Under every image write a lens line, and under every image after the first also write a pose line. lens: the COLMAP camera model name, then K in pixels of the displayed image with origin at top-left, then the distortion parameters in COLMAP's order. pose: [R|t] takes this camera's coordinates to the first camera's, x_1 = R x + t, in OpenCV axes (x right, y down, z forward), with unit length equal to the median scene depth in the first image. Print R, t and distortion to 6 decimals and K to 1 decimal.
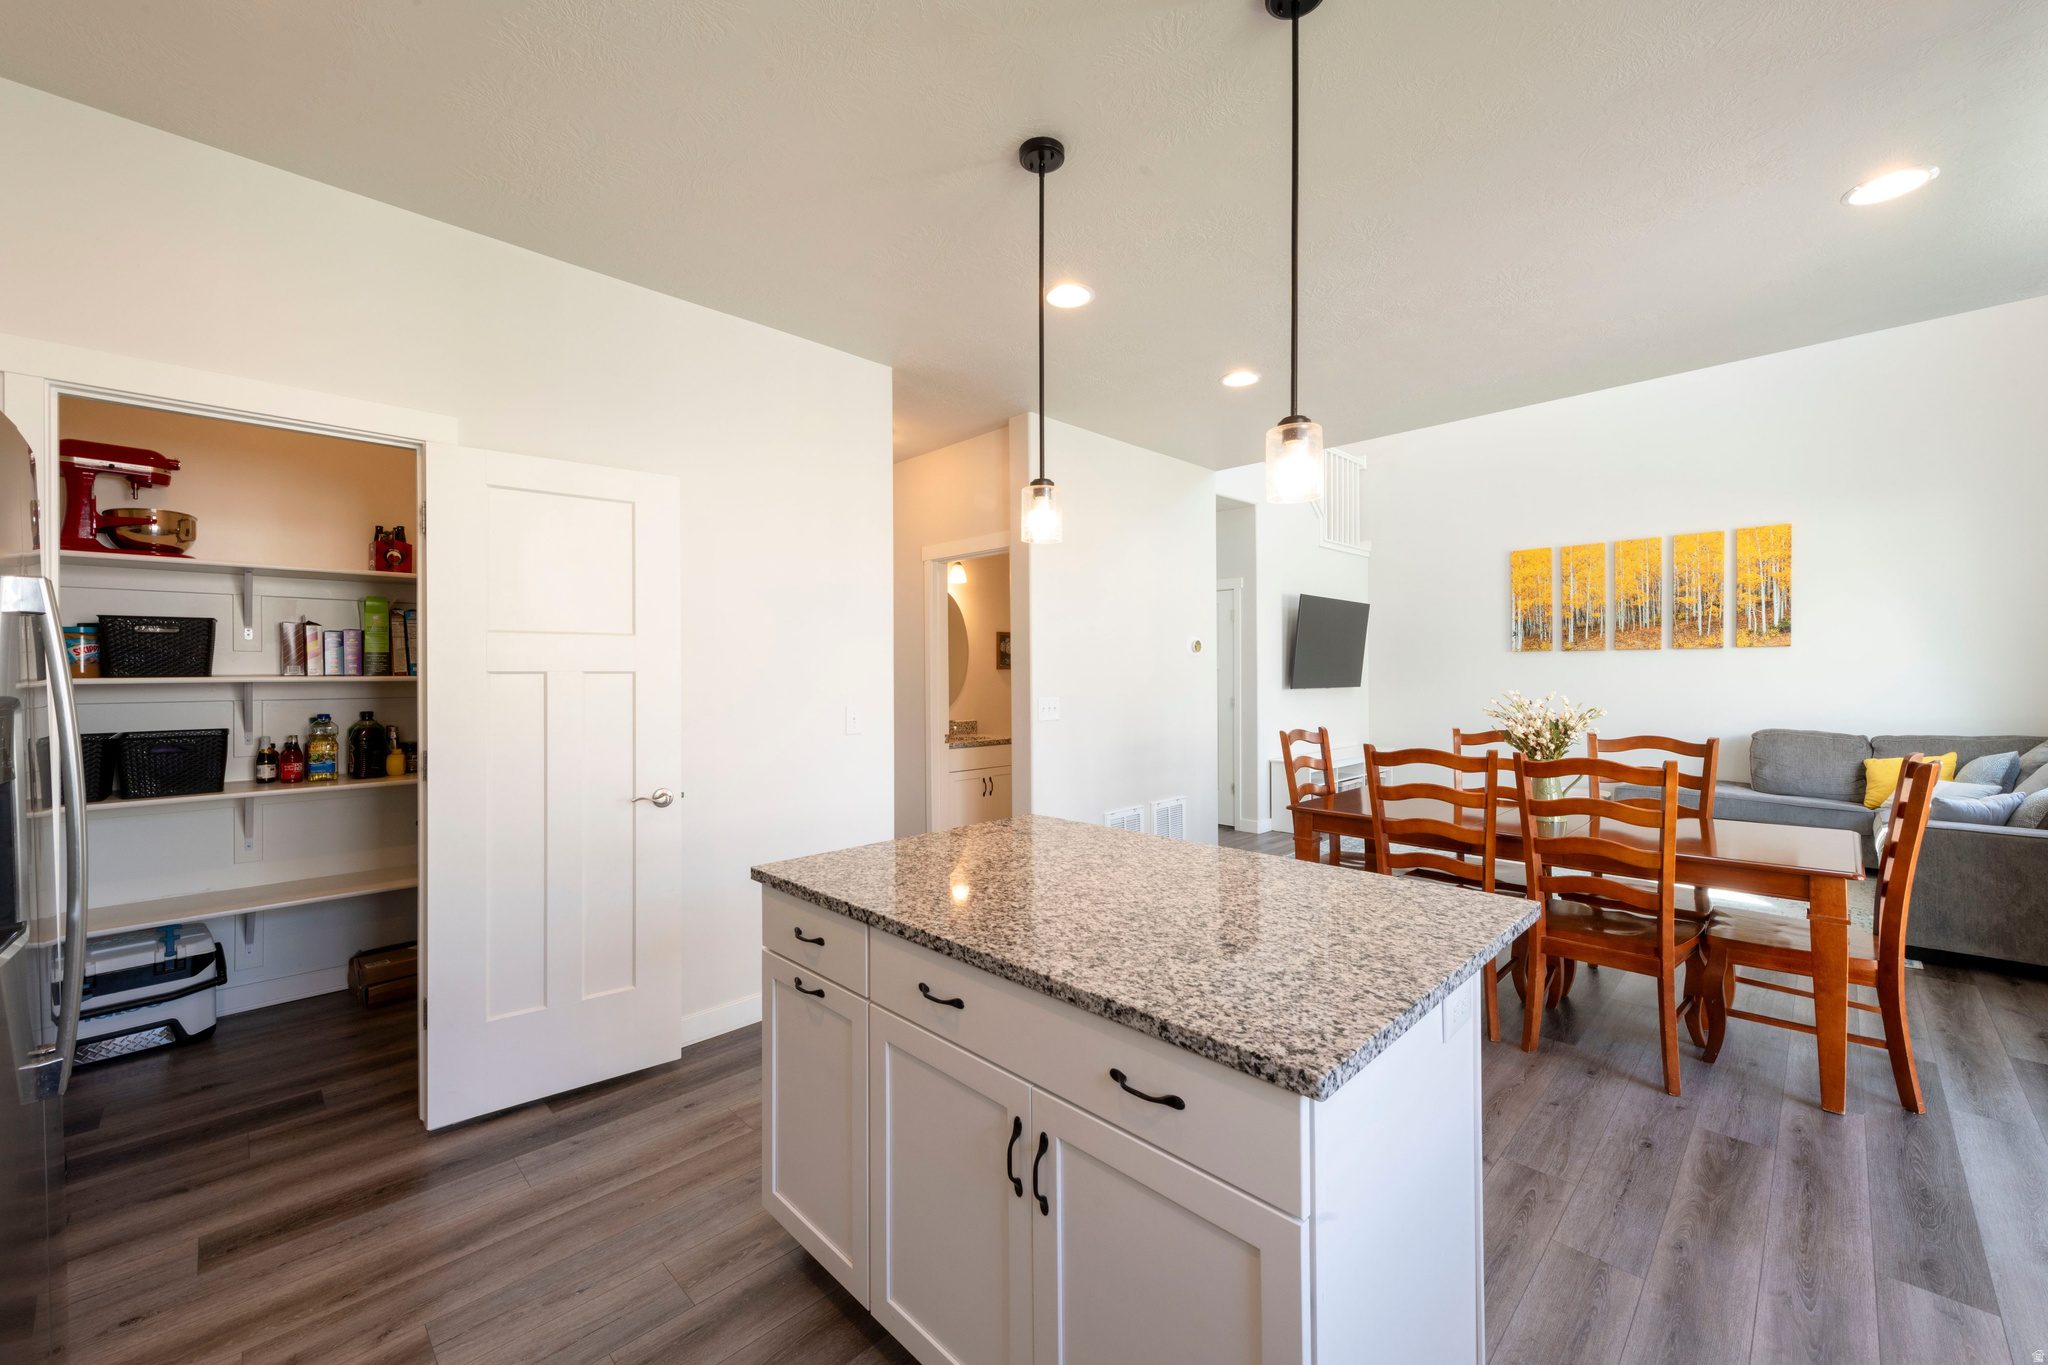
lens RADIAL K [[798.7, 0, 1029.5], [0, 798.7, 673.1], [0, 0, 1]] dist [0.014154, -0.004076]
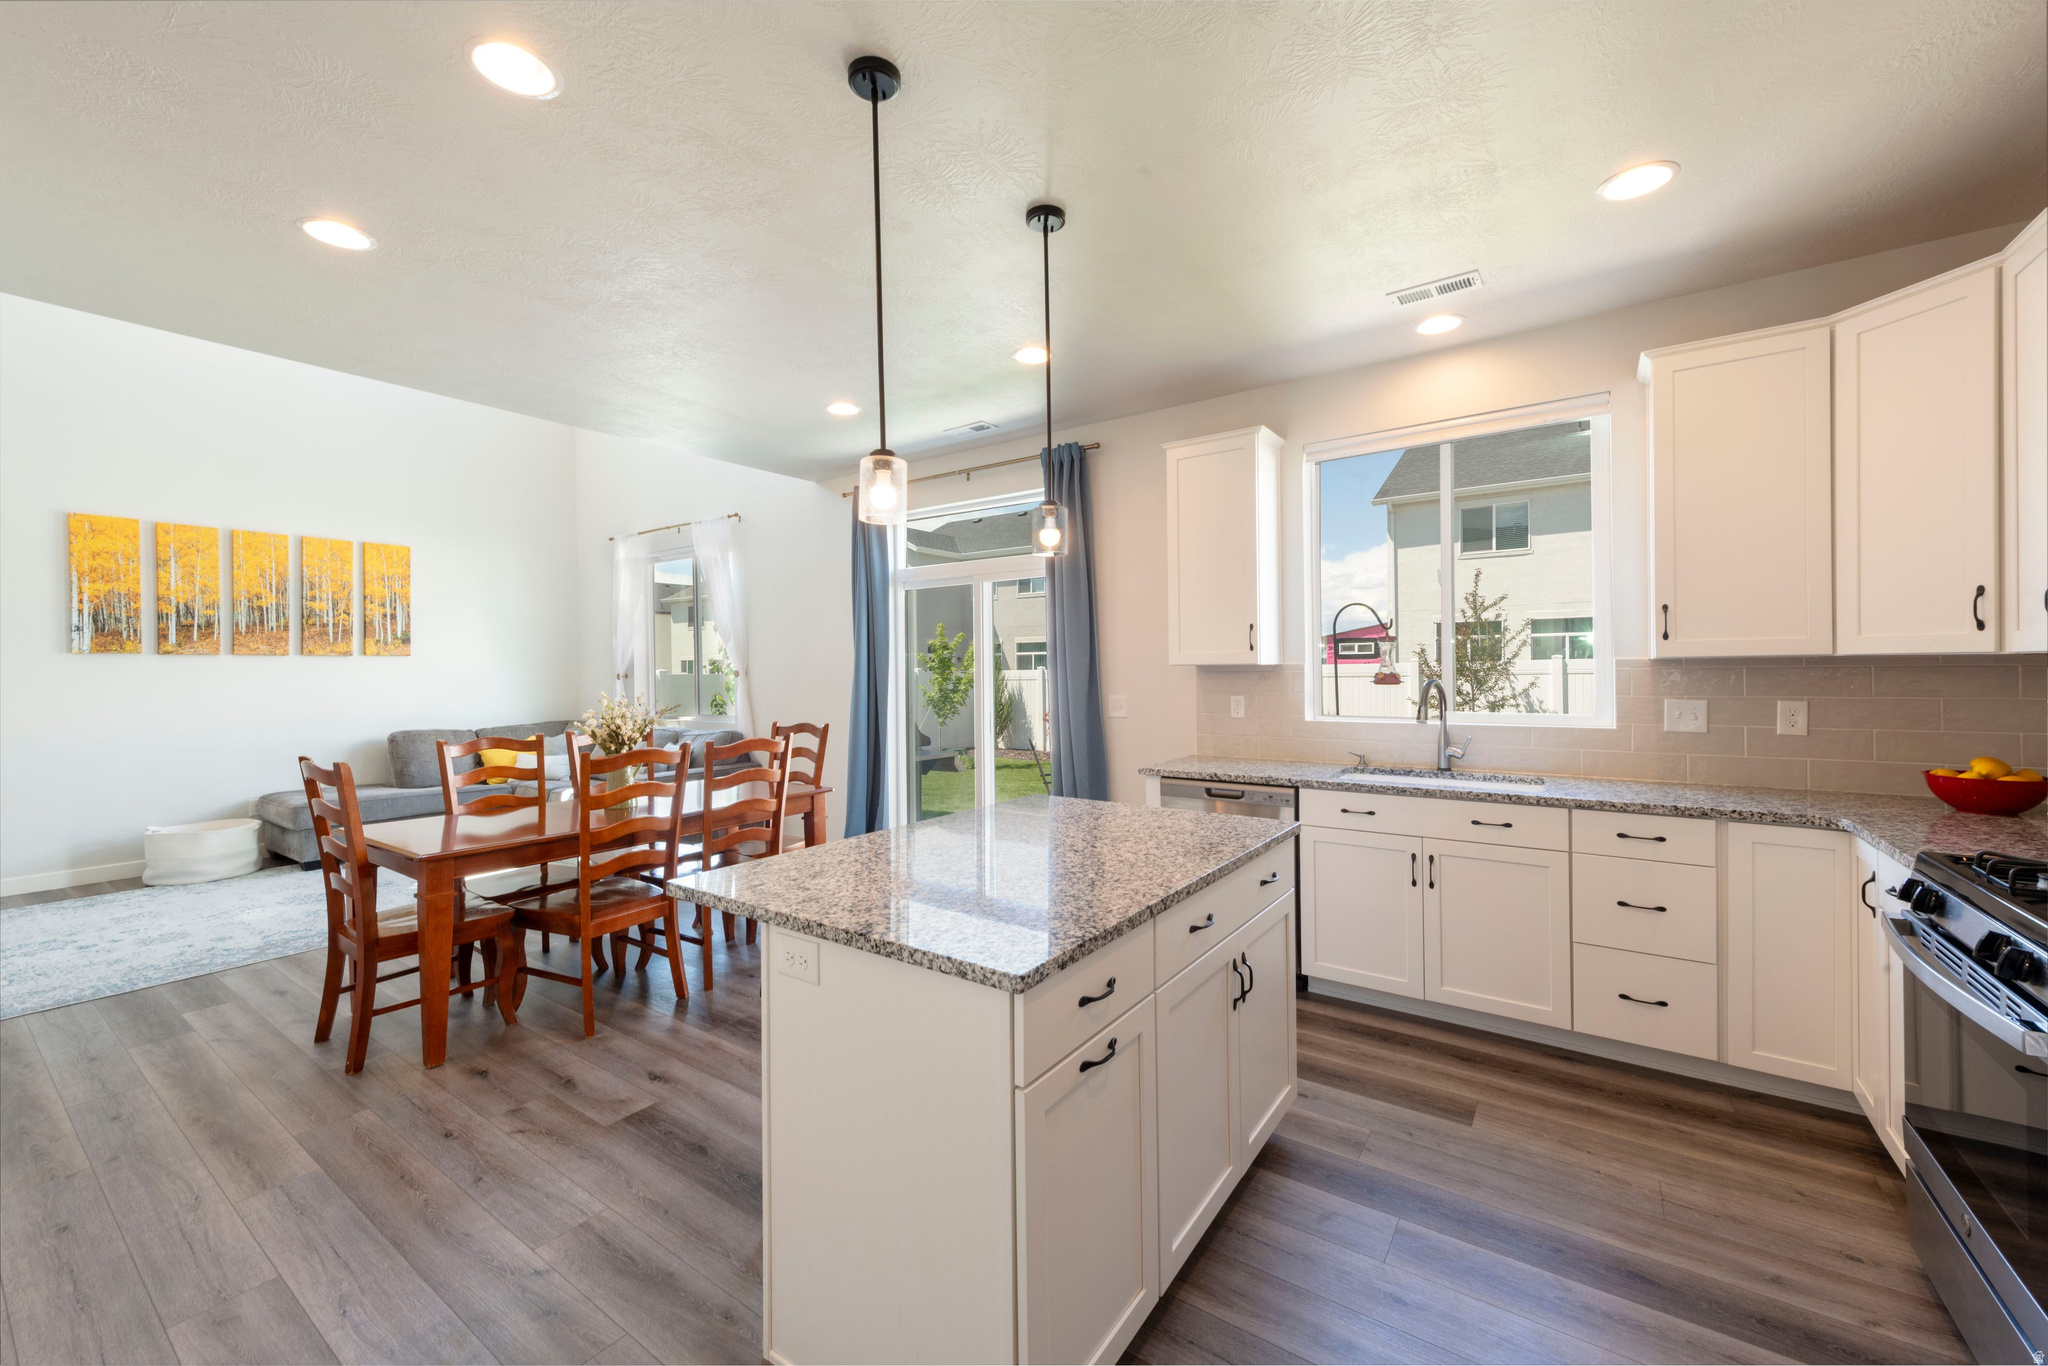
lens RADIAL K [[798.7, 0, 1024.7], [0, 798.7, 673.1], [0, 0, 1]] dist [0.014154, -0.004076]
pose [[-0.171019, 0.003259, 0.985262, -0.307337], [0.011005, 0.999938, -0.001397, 0.001802], [-0.985206, 0.010604, -0.171044, 0.349458]]
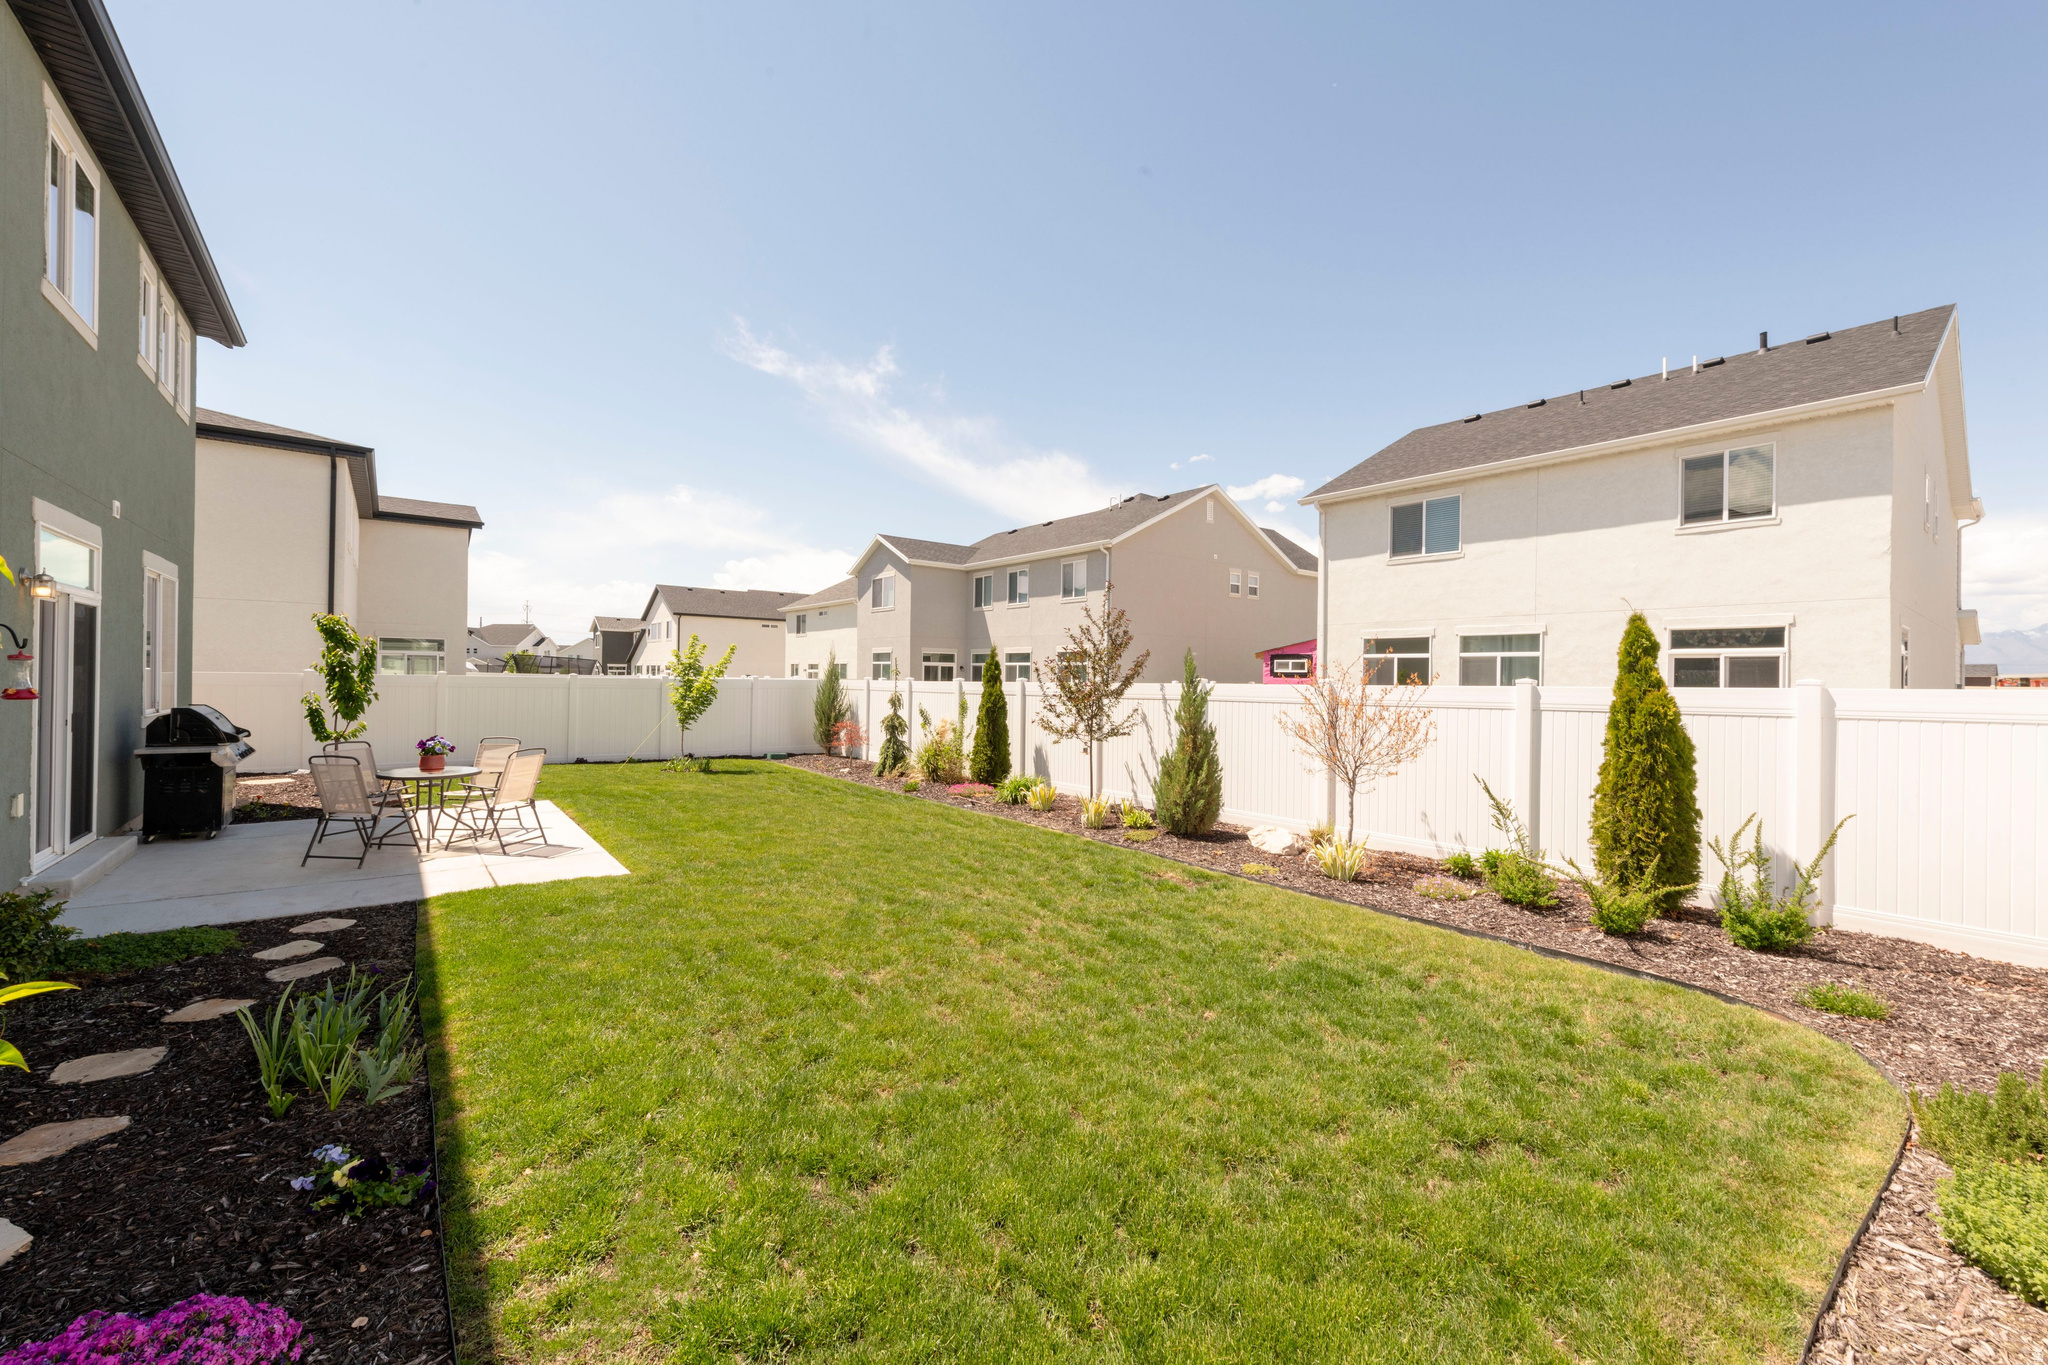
lens RADIAL K [[798.7, 0, 1015.5], [0, 798.7, 683.6], [0, 0, 1]] dist [0.014154, -0.004076]
pose [[0.099911, 0.001219, 0.994996, -0.322777], [-0.017537, 0.999846, 0.000536, -0.010557], [-0.994842, -0.017503, 0.099917, -1.053035]]
